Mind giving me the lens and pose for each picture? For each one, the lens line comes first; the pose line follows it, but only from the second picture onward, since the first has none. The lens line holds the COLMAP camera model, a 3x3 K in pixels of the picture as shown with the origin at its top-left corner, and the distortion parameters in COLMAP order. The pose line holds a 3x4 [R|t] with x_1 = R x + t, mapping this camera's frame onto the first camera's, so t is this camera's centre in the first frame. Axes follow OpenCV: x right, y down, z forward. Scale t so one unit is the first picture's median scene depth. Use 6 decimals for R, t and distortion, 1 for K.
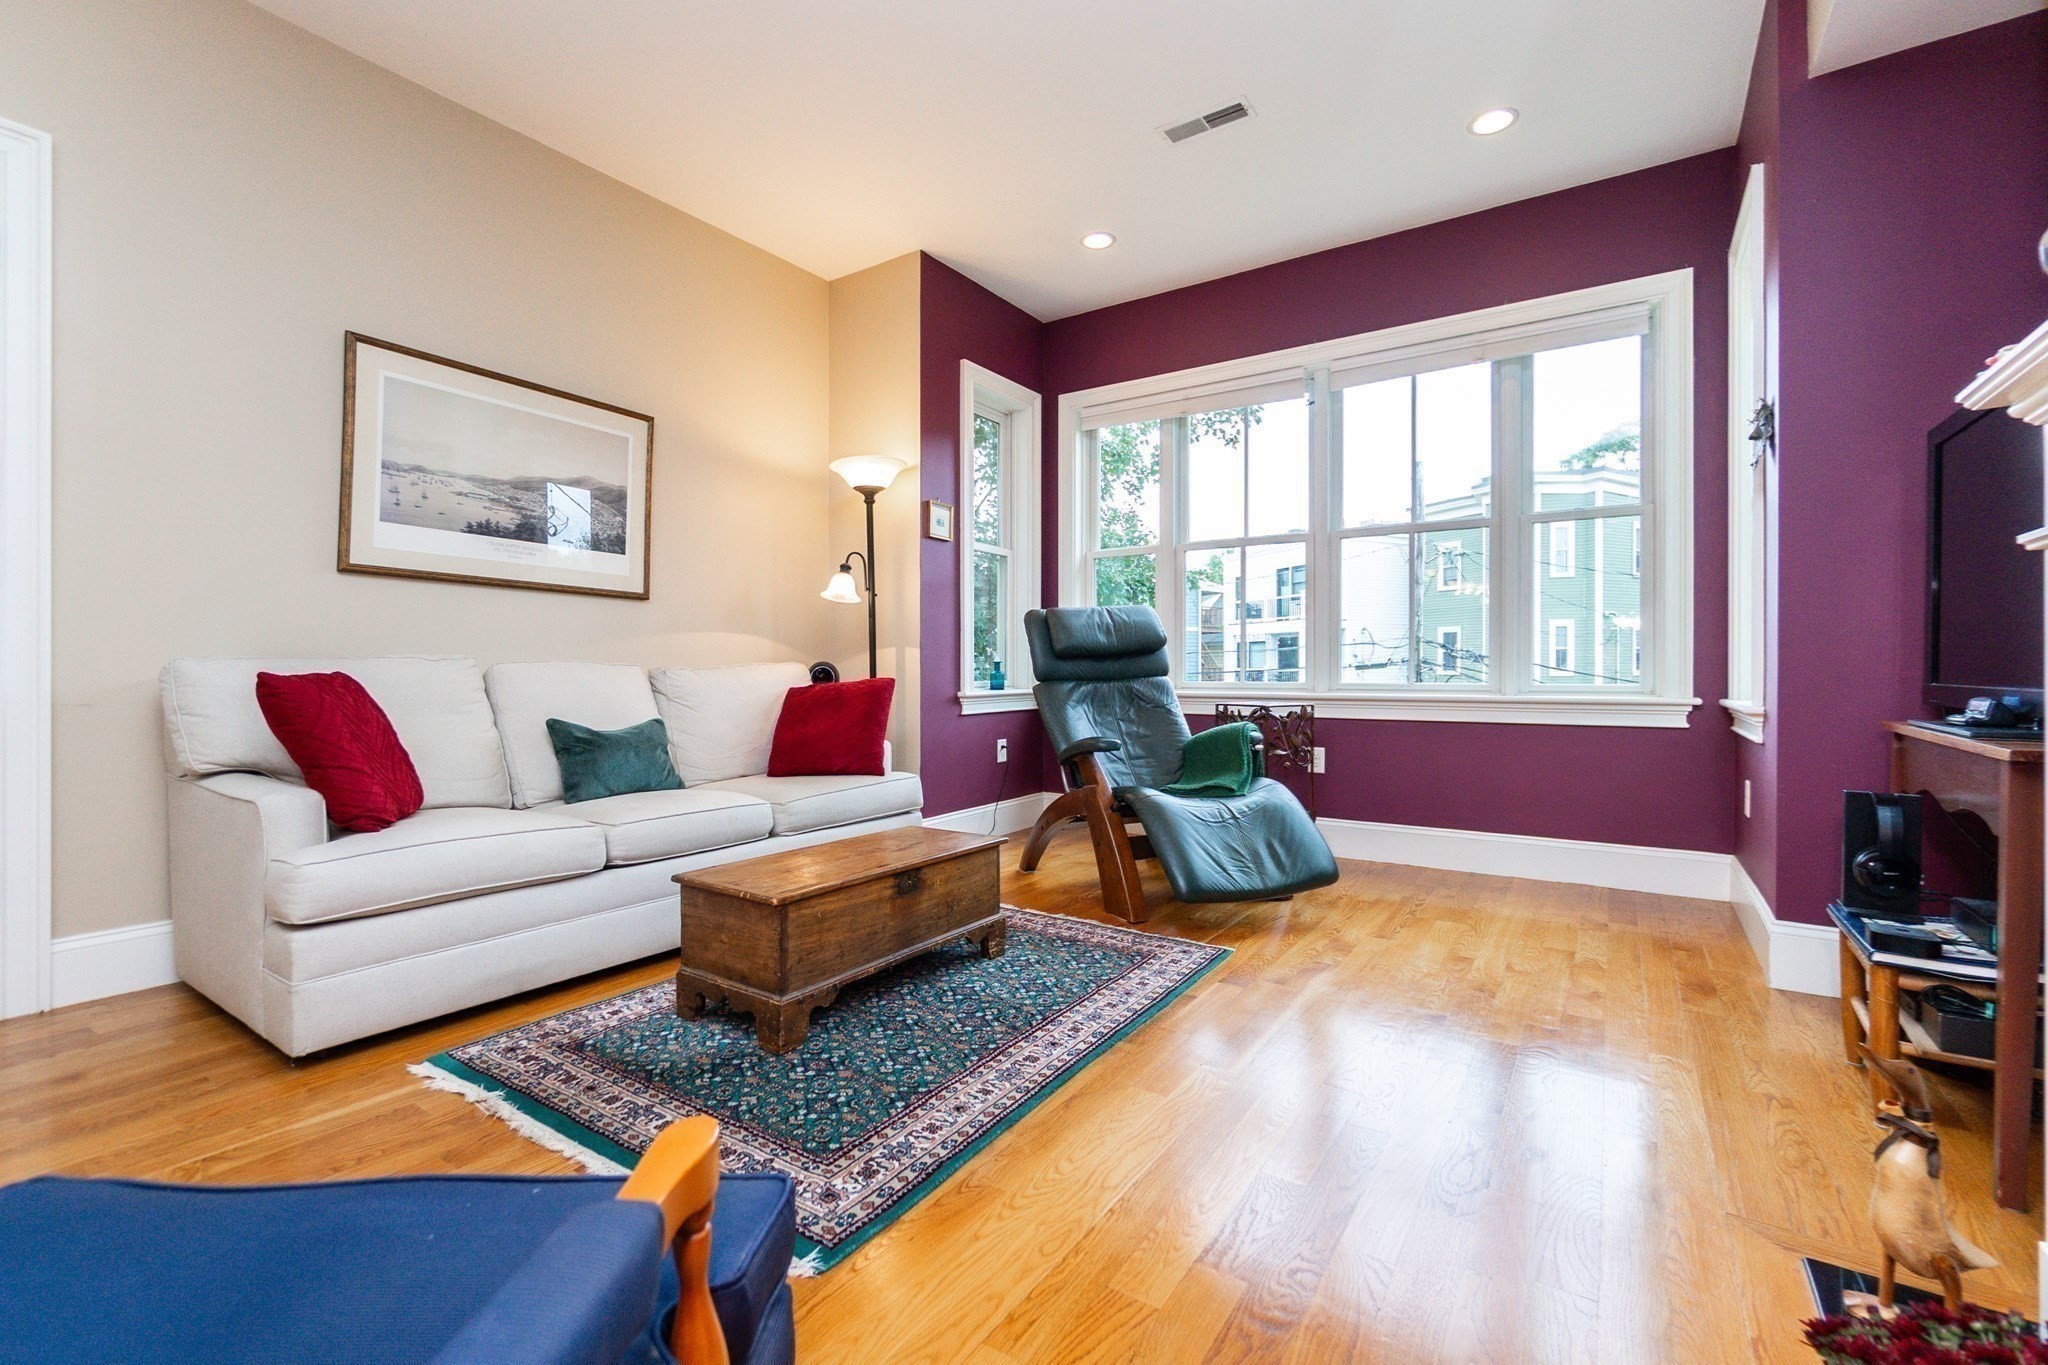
lens RADIAL K [[880.0, 0, 1000.6], [0, 880.0, 667.3], [0, 0, 1]] dist [-0.005920, -0.000002]
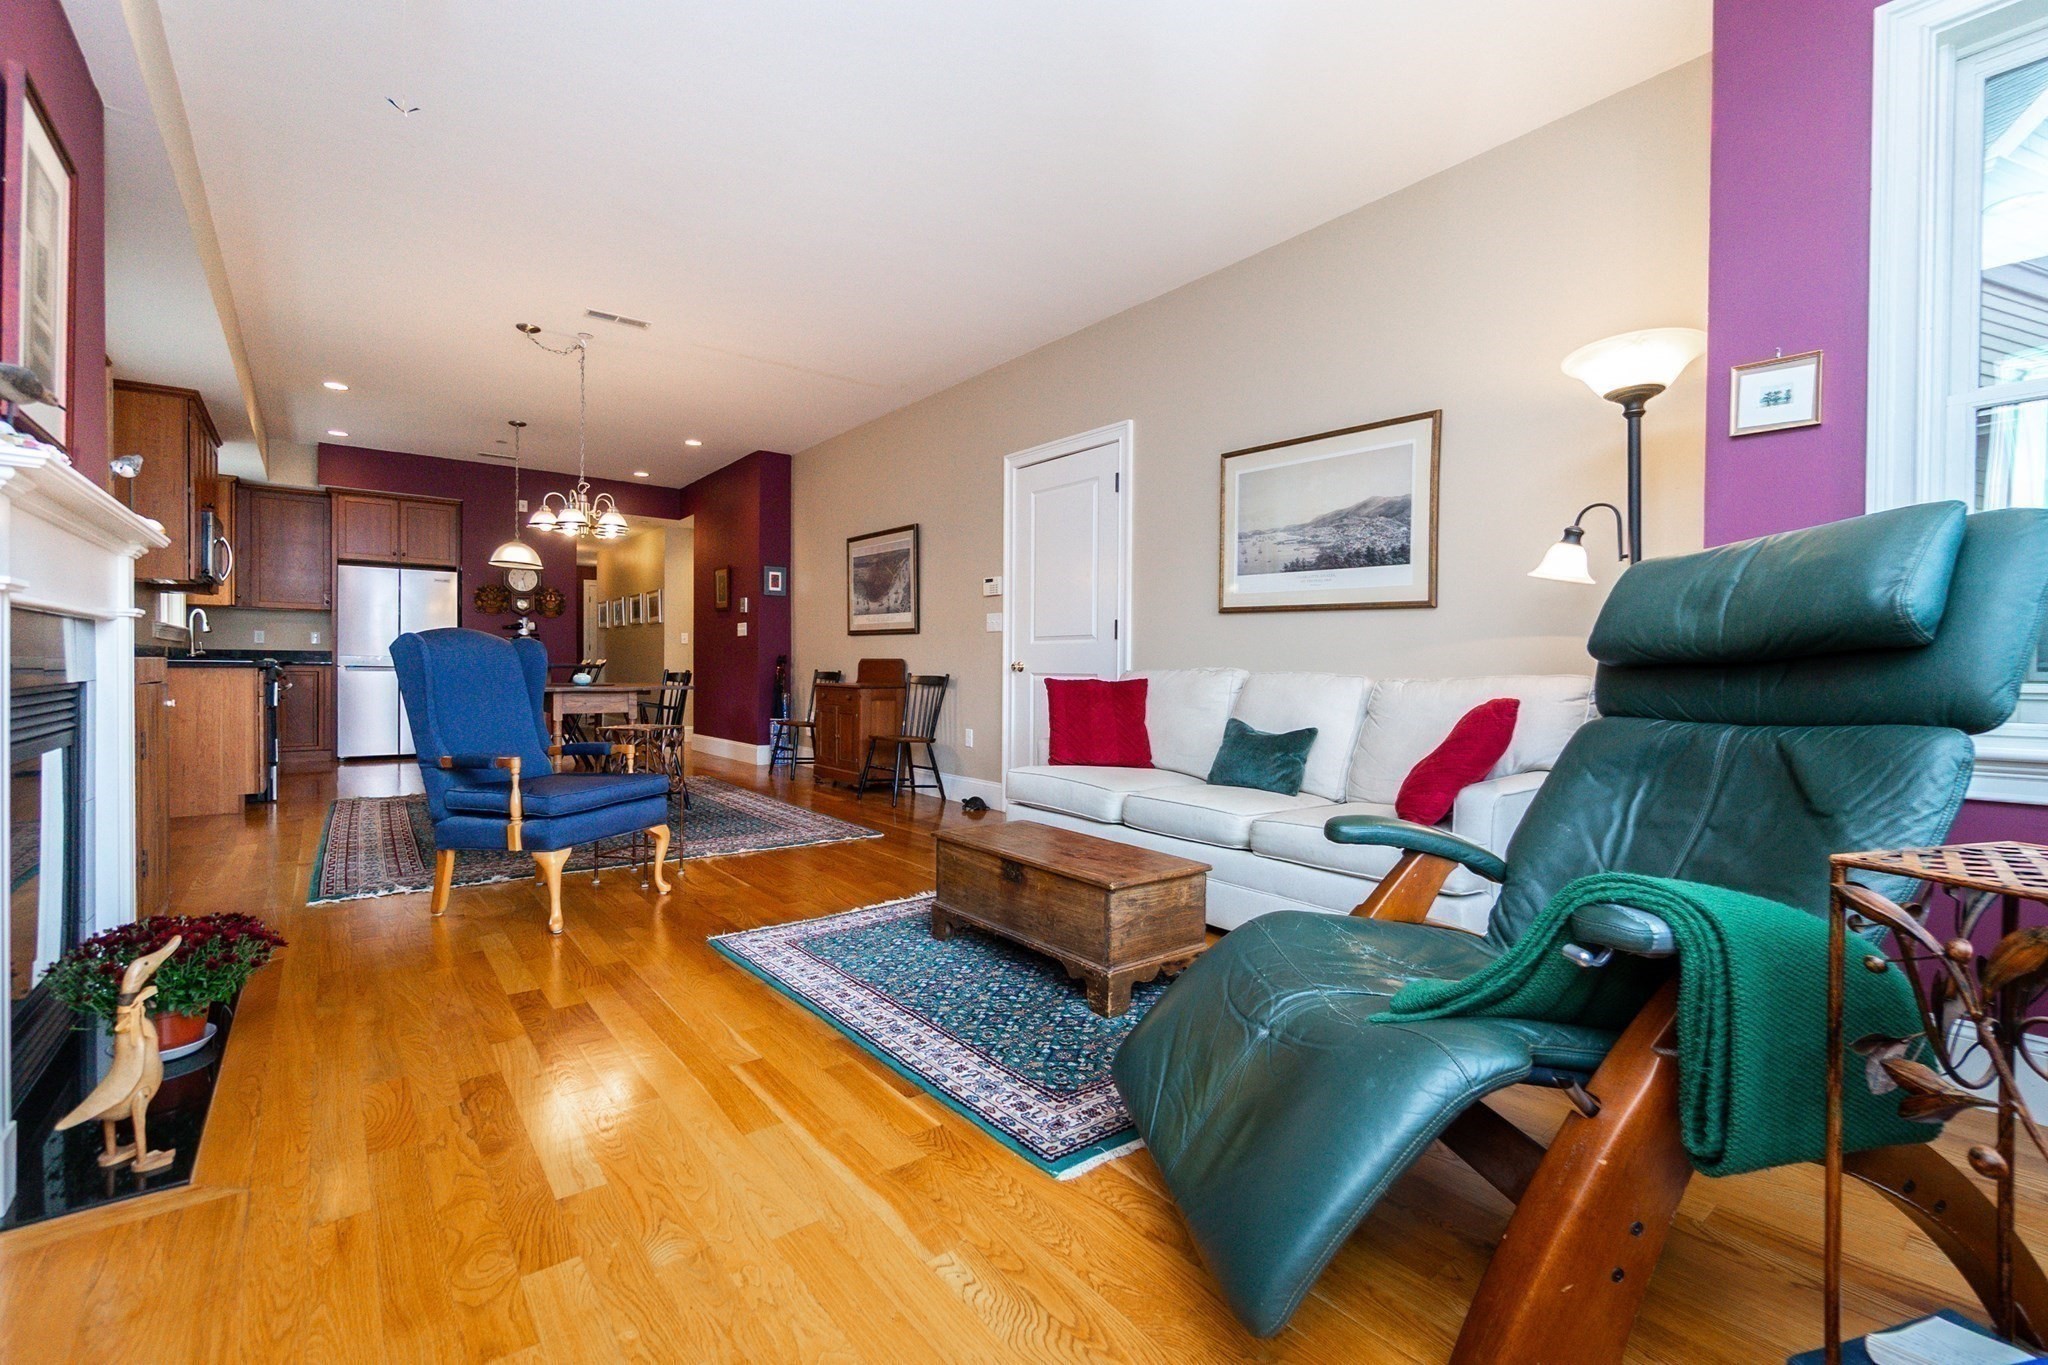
lens RADIAL K [[887.7, 0, 1055.1], [0, 887.7, 675.1], [0, 0, 1]] dist [0.000335, 0.000111]
pose [[-0.267236, 0.007197, -0.963604, 0.691418], [-0.004891, 0.999949, 0.008824, -0.011839], [0.963619, 0.007071, -0.267187, 0.964470]]
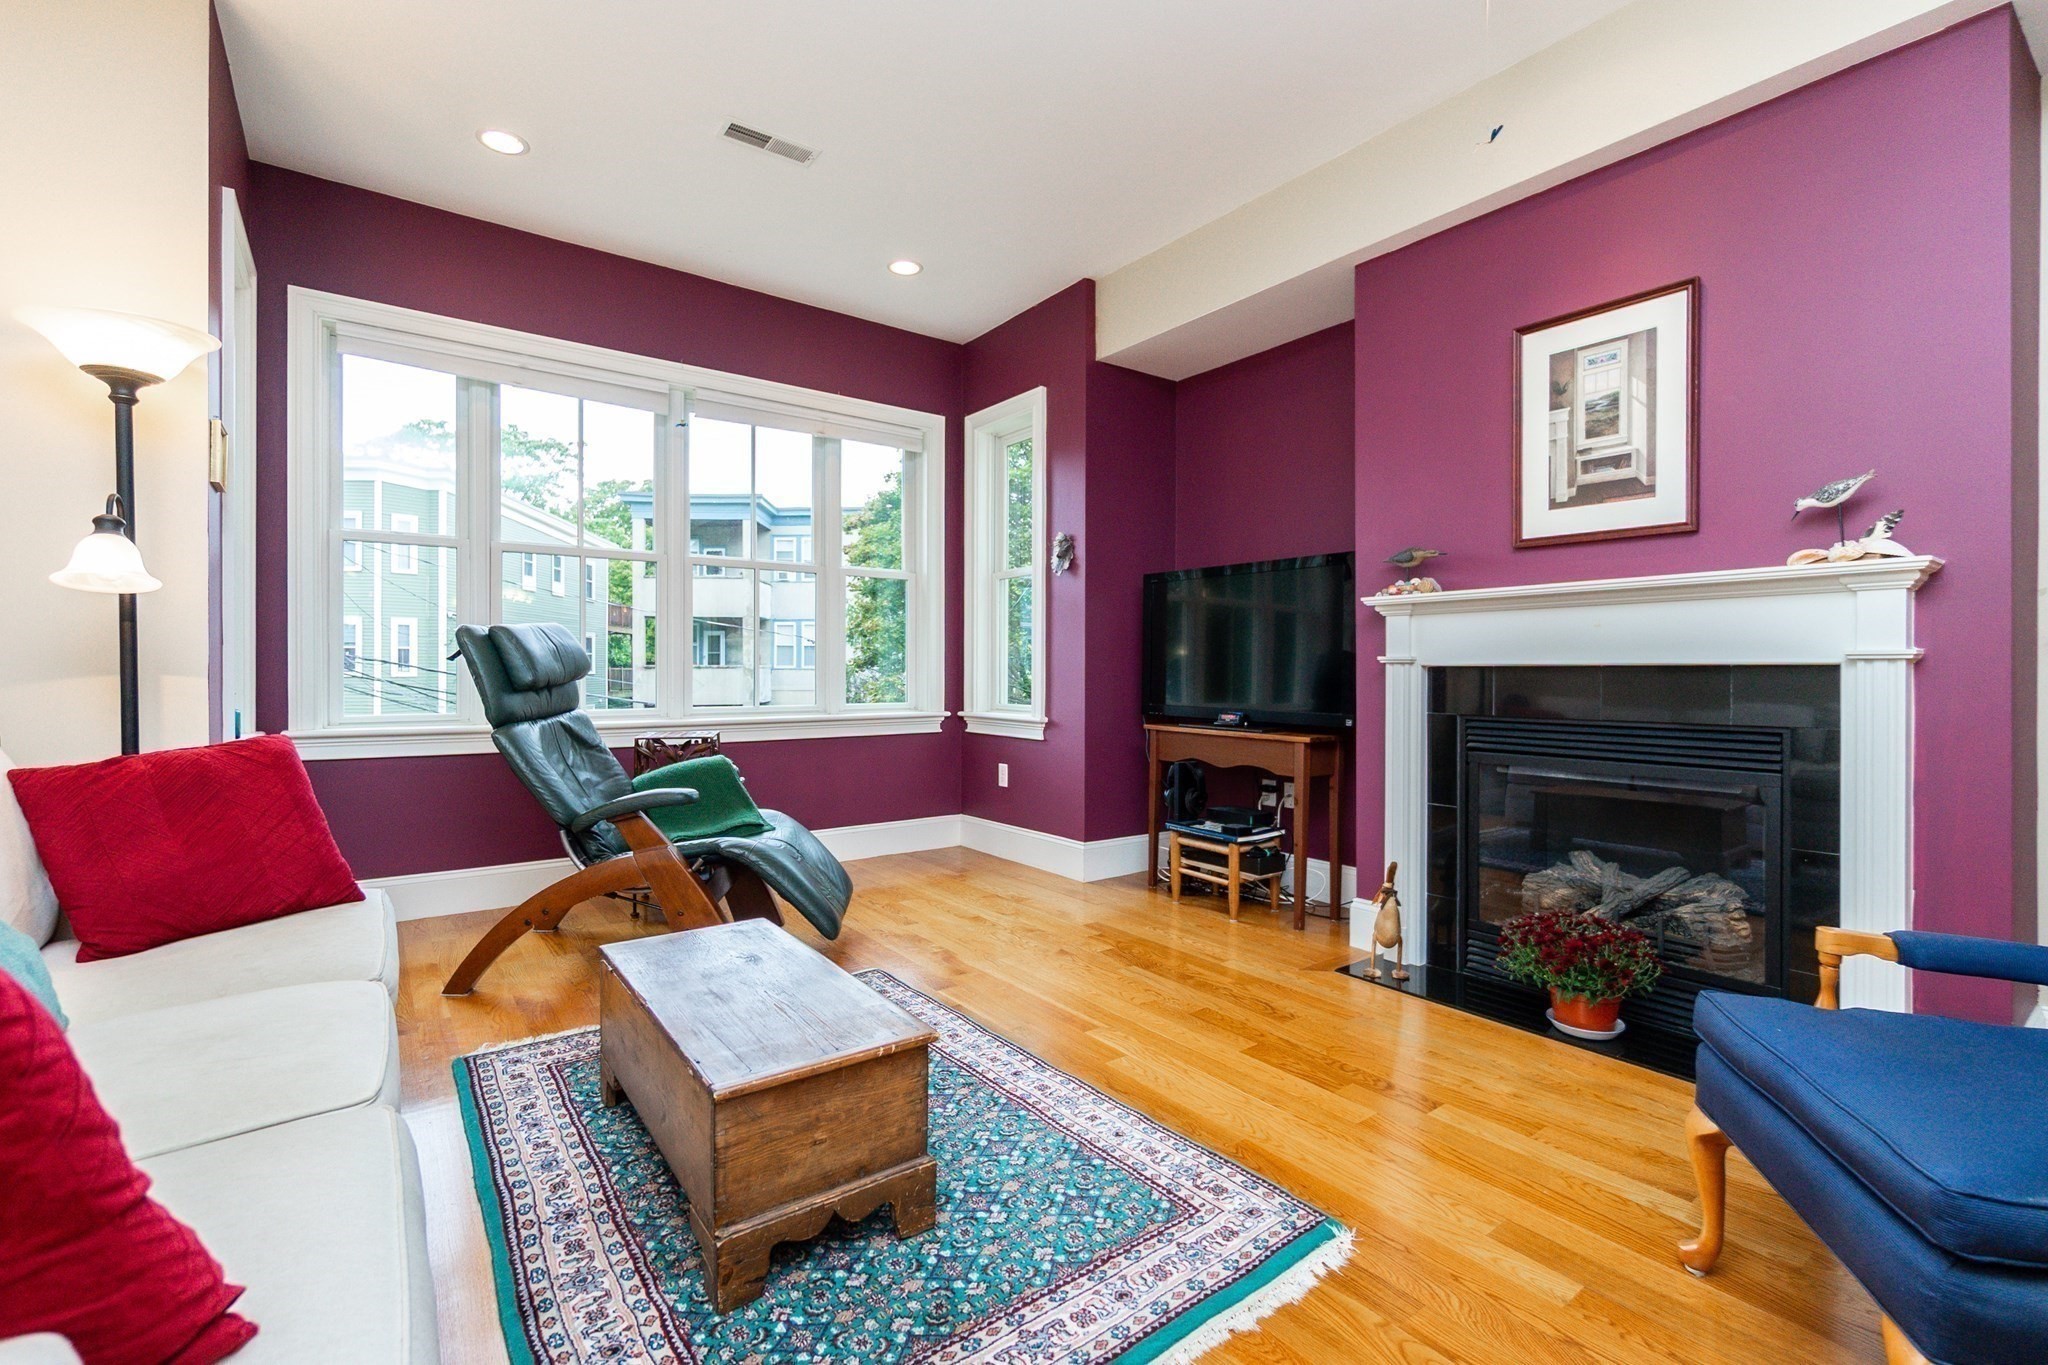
lens RADIAL K [[896.2, 0, 1027.1], [0, 896.2, 669.0], [0, 0, 1]] dist [0.001255, -0.003570]
pose [[0.317968, 0.000398, 0.948101, -0.601677], [-0.006481, 0.999977, 0.001754, -0.040991], [-0.948079, -0.006702, 0.317964, 0.399922]]
